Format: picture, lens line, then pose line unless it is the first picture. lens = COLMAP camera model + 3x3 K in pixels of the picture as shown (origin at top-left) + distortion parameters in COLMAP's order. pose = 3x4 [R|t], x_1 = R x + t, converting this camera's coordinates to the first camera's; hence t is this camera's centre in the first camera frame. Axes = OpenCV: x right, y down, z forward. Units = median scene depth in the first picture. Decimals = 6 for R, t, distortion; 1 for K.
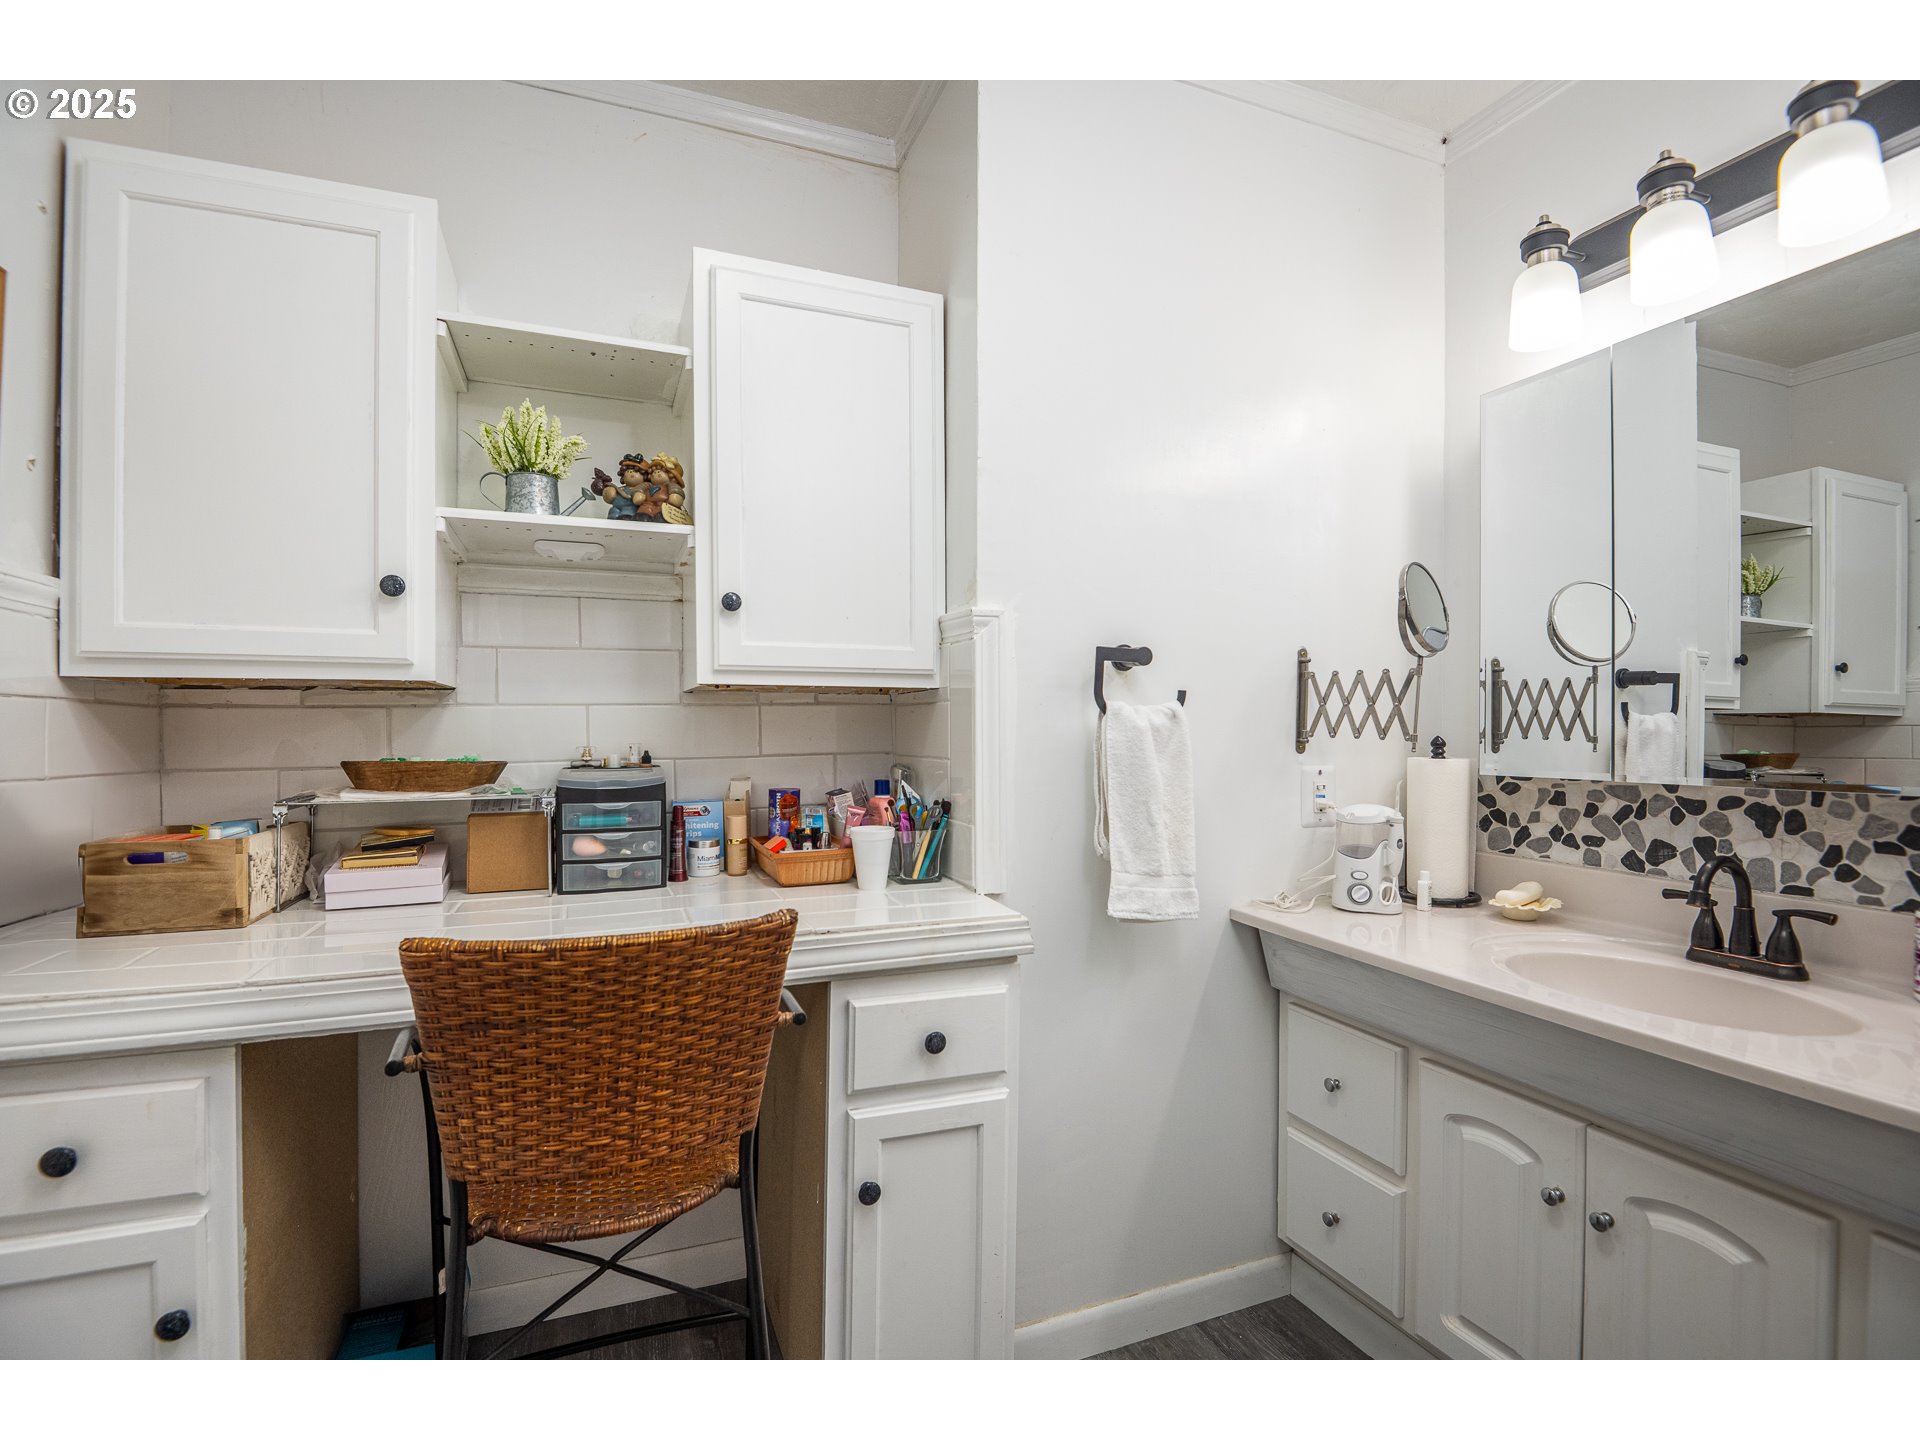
lens RADIAL K [[873.5, 0, 926.0], [0, 873.5, 727.3], [0, 0, 1]] dist [0.021816, -0.023220]
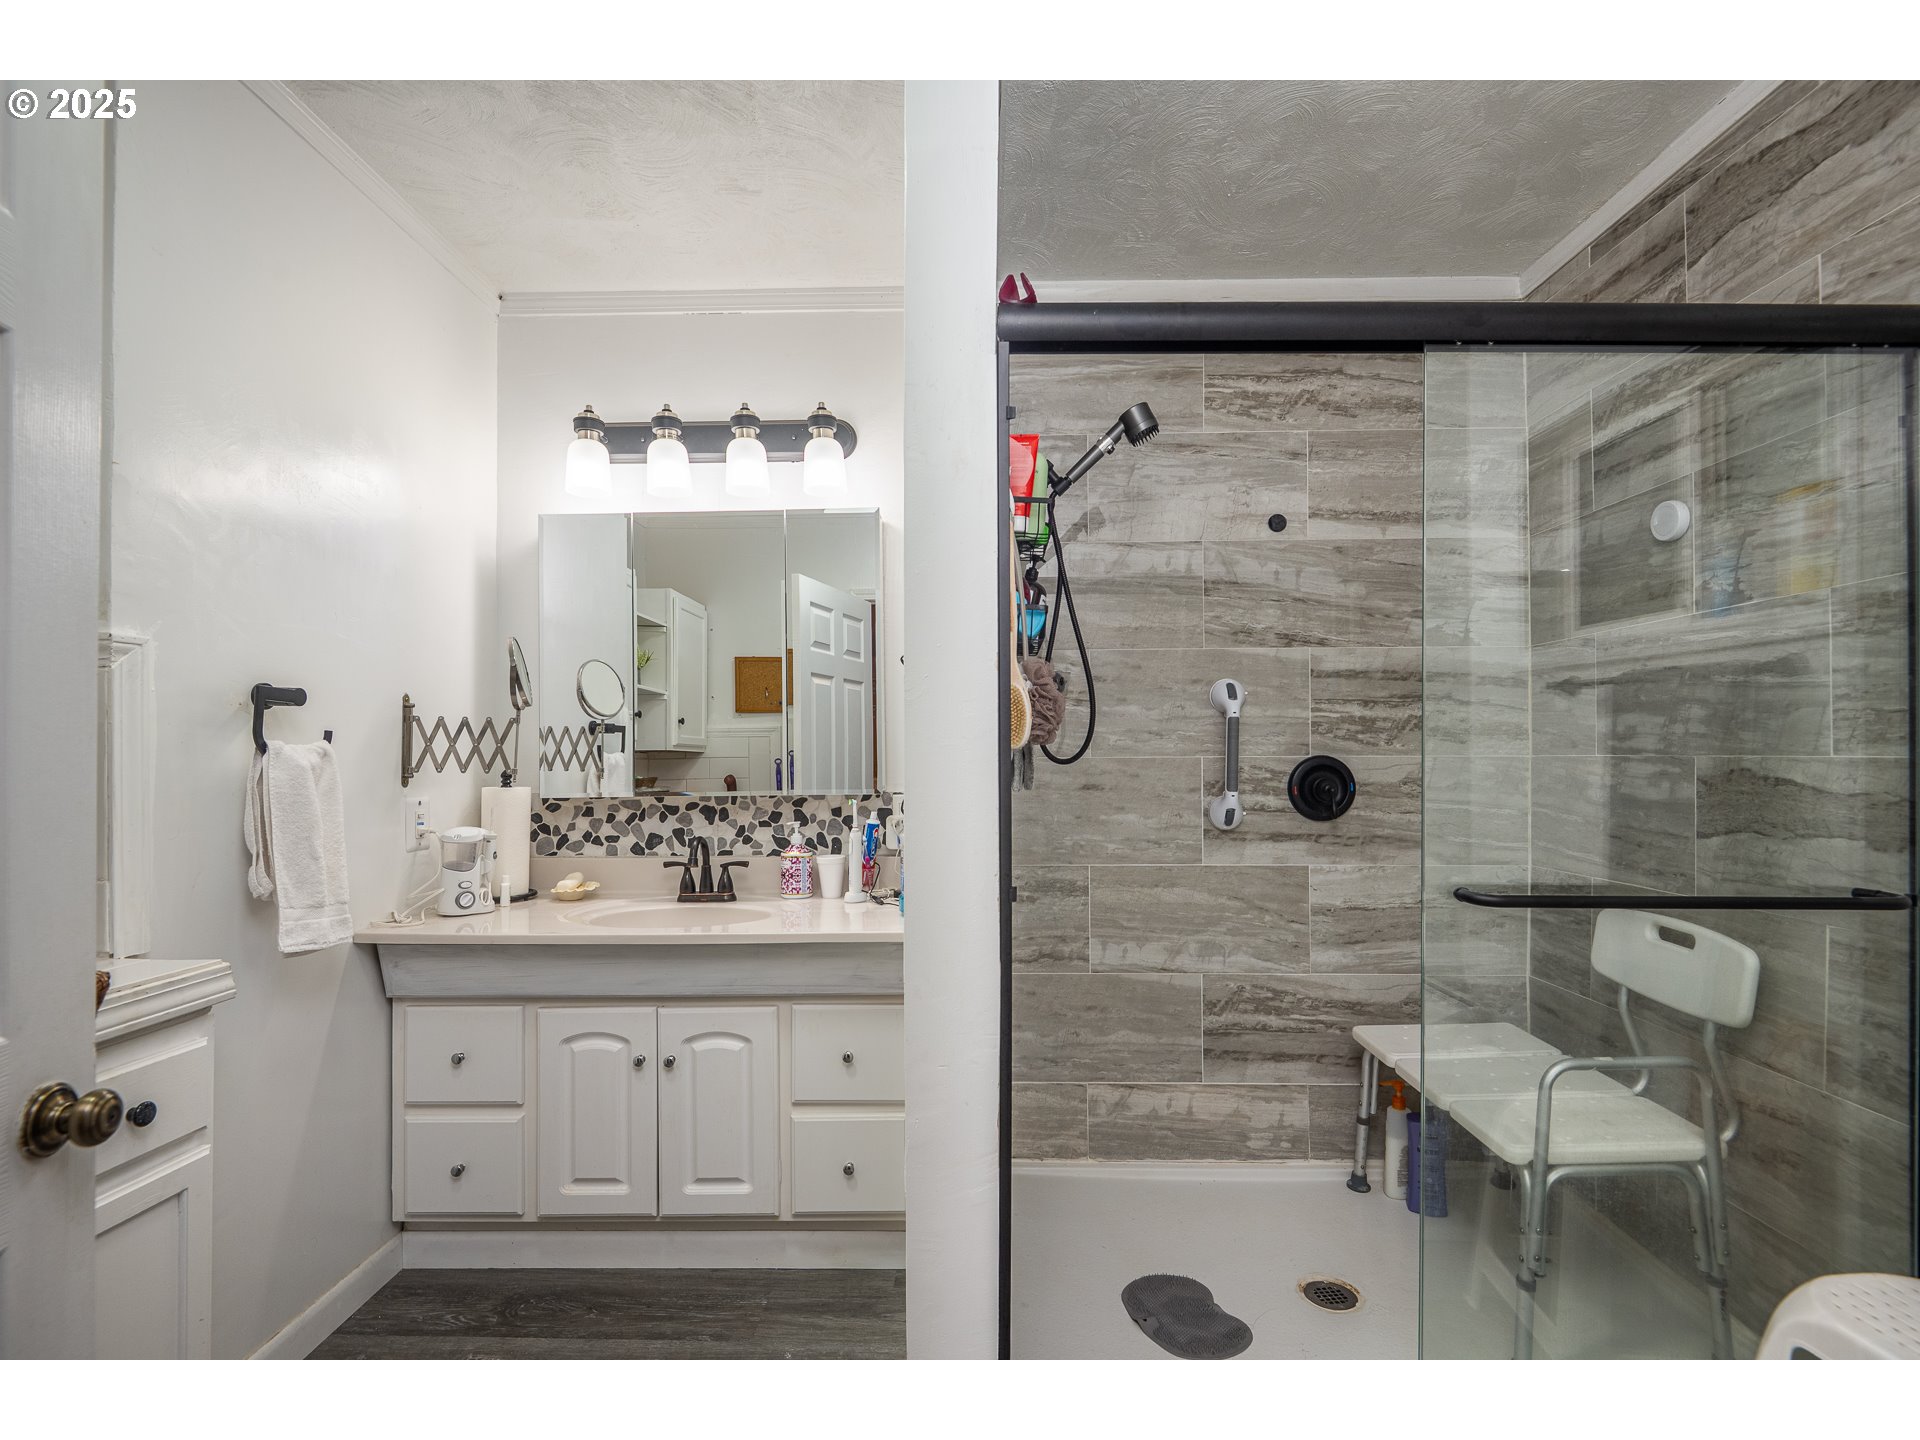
lens RADIAL K [[873.5, 0, 926.0], [0, 873.5, 727.3], [0, 0, 1]] dist [0.021816, -0.023220]
pose [[0.418492, 0.026742, 0.907826, -0.372146], [0.007632, 0.999428, -0.032959, -0.005557], [-0.908188, 0.020721, 0.418049, -0.101236]]
